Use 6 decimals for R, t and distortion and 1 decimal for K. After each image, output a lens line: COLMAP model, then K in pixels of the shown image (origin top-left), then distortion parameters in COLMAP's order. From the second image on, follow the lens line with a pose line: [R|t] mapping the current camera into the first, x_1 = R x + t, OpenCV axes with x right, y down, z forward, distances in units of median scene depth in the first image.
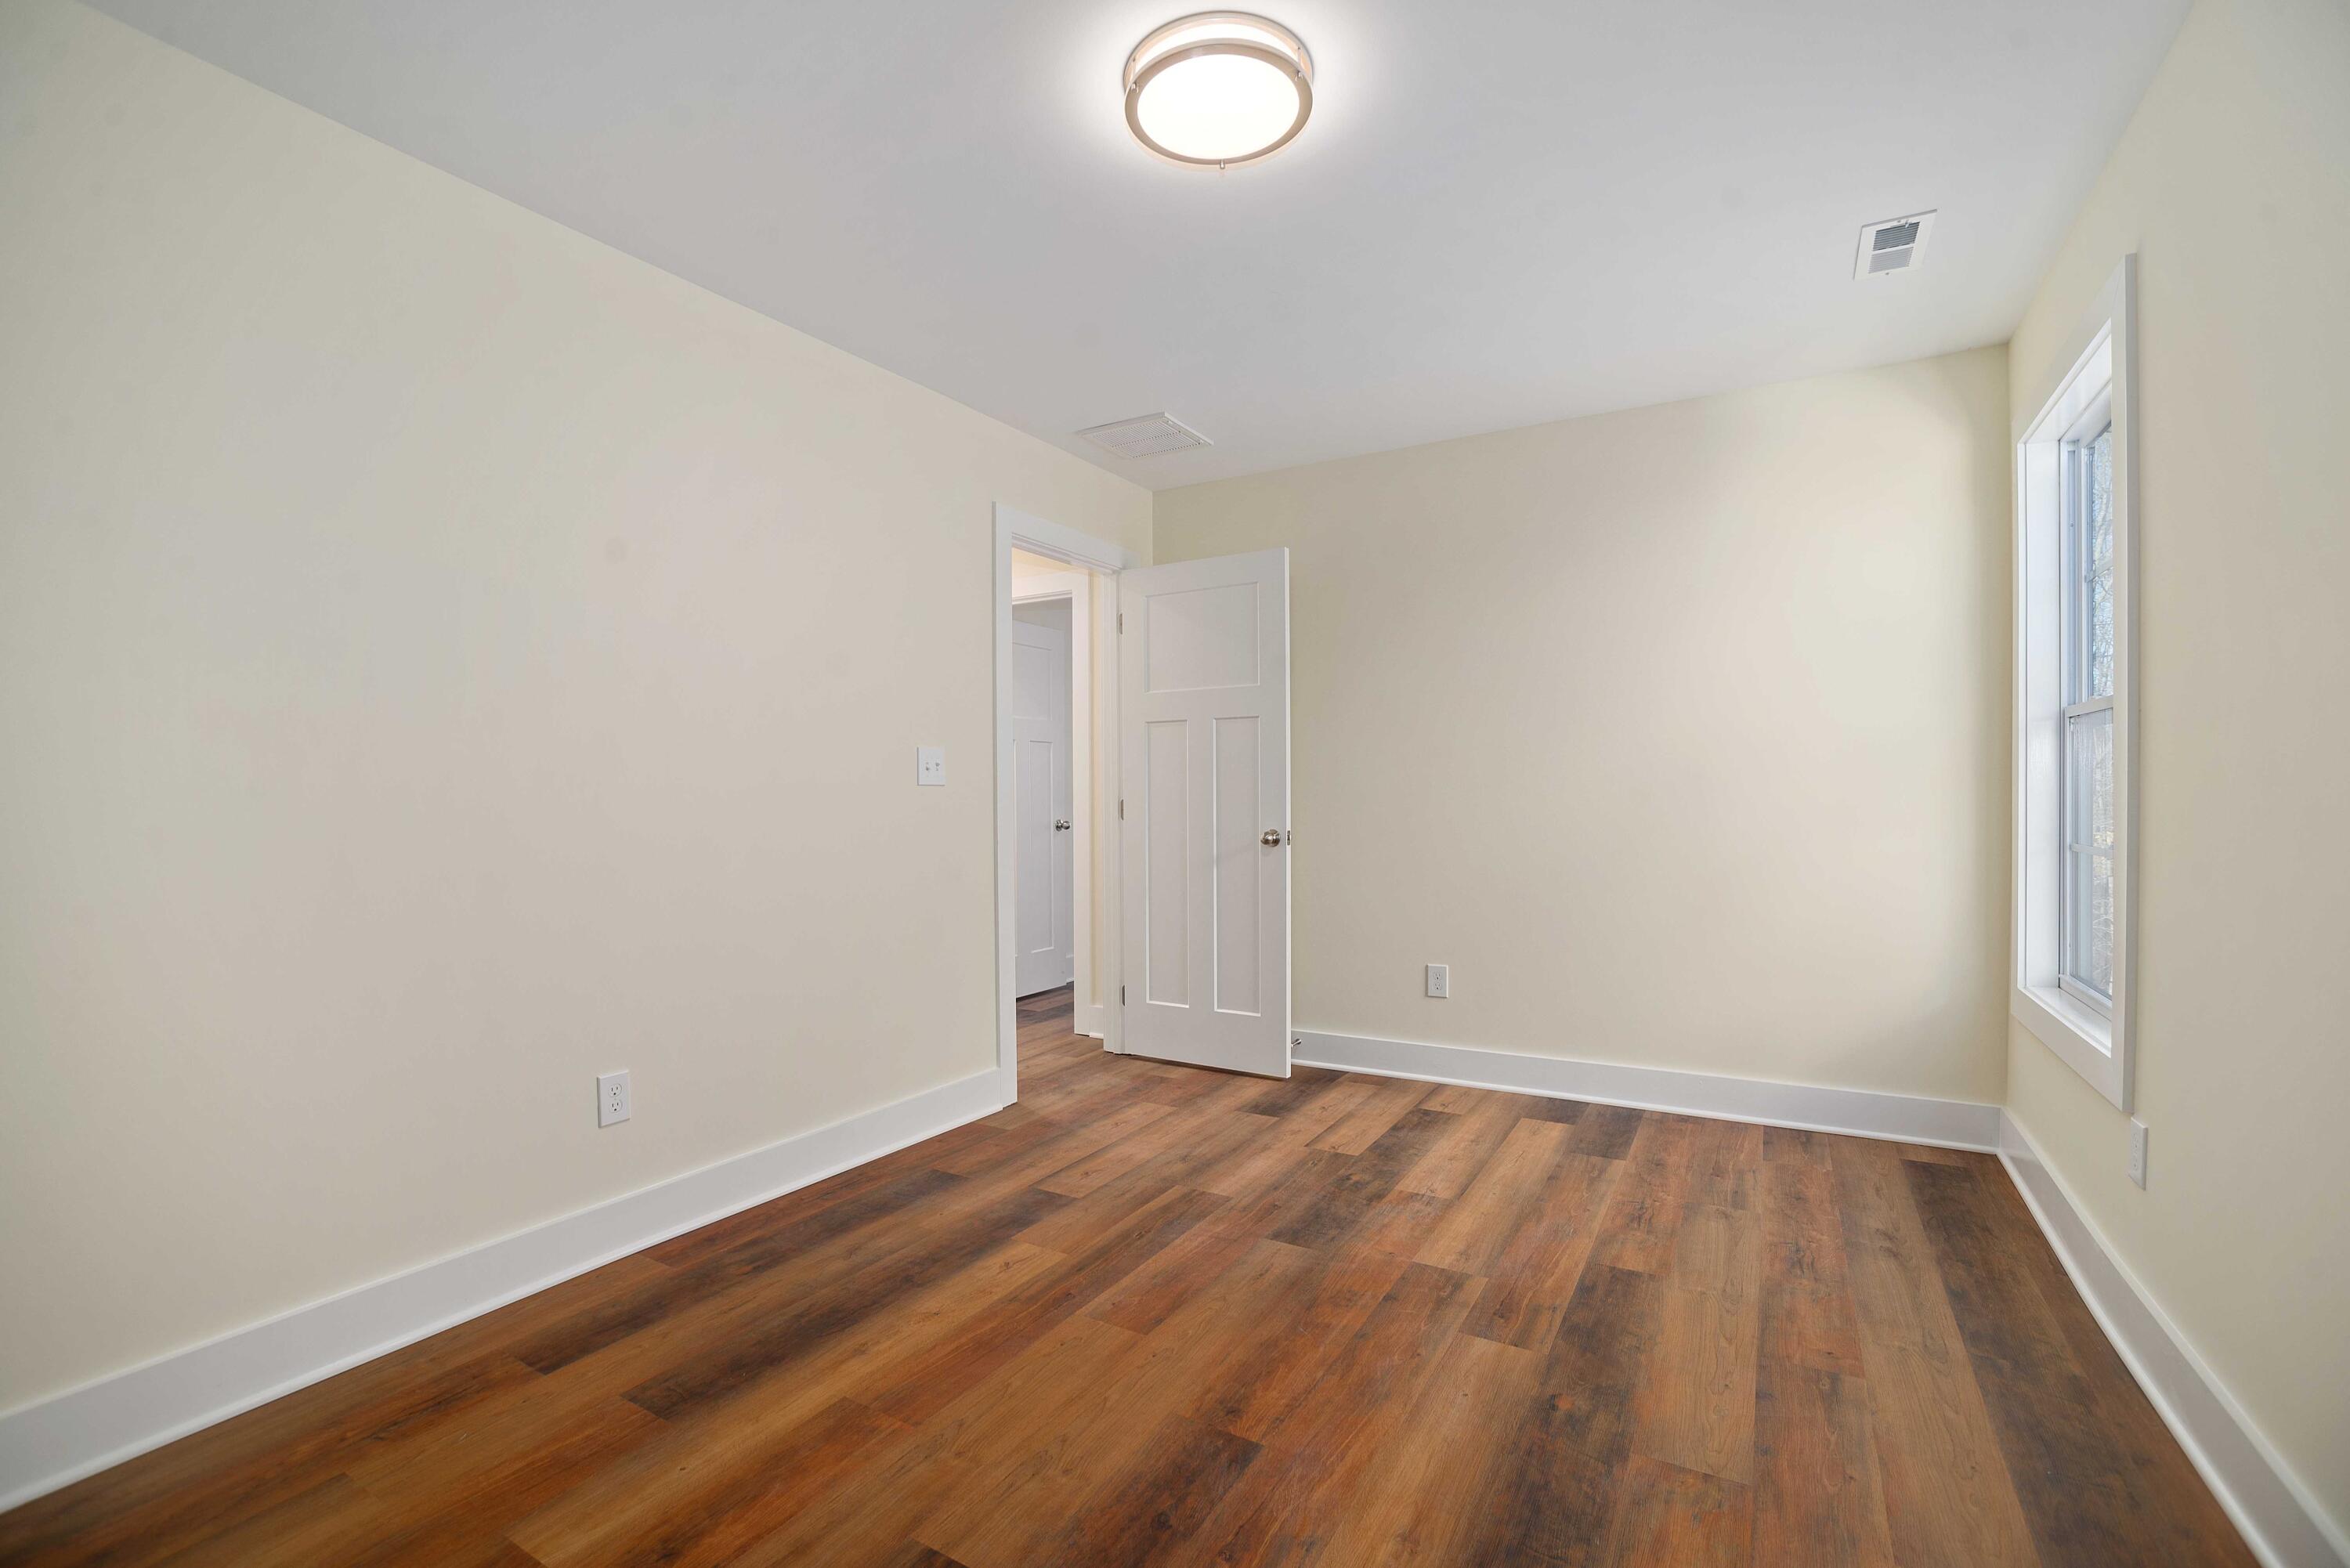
lens RADIAL K [[1035.3, 0, 1175.0], [0, 1035.3, 784.0], [0, 0, 1]] dist [-0.076210, 0.026265]
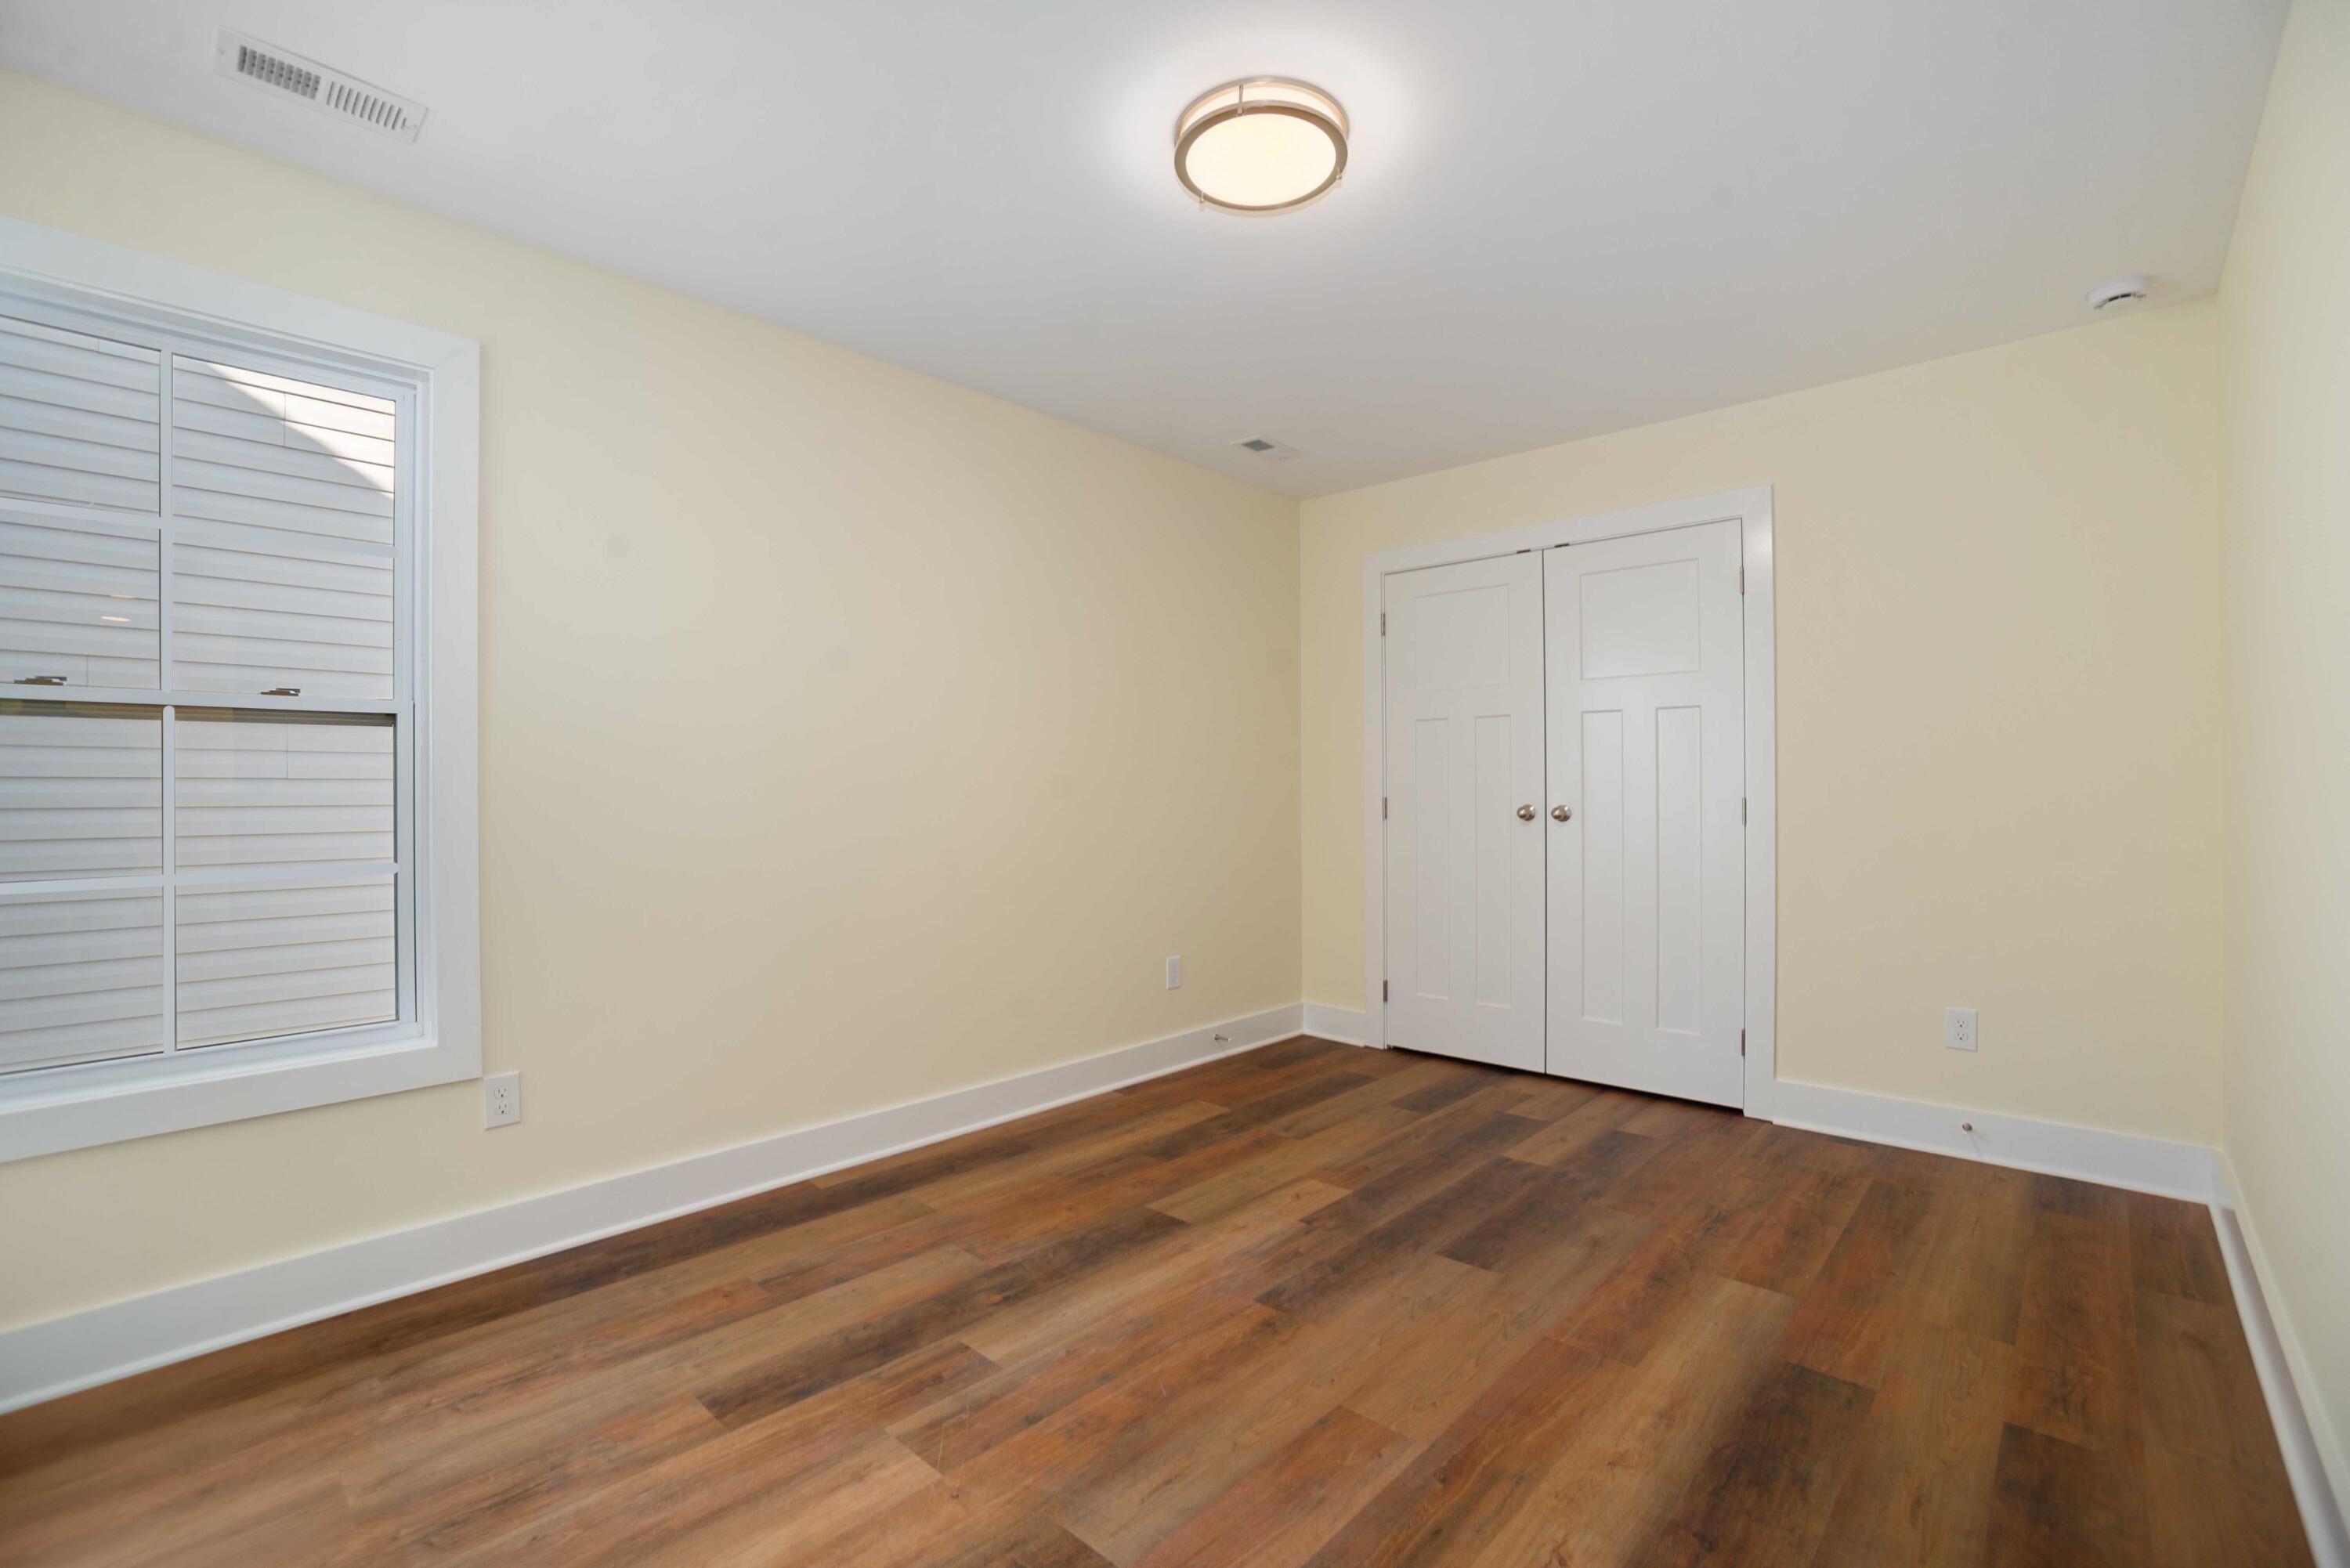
lens RADIAL K [[1035.3, 0, 1175.0], [0, 1035.3, 784.0], [0, 0, 1]] dist [-0.076210, 0.026265]
pose [[-0.976942, 0.012513, 0.213136, -0.080965], [0.009609, 0.999846, -0.014658, 0.014445], [-0.213287, -0.012272, -0.976912, 1.865725]]
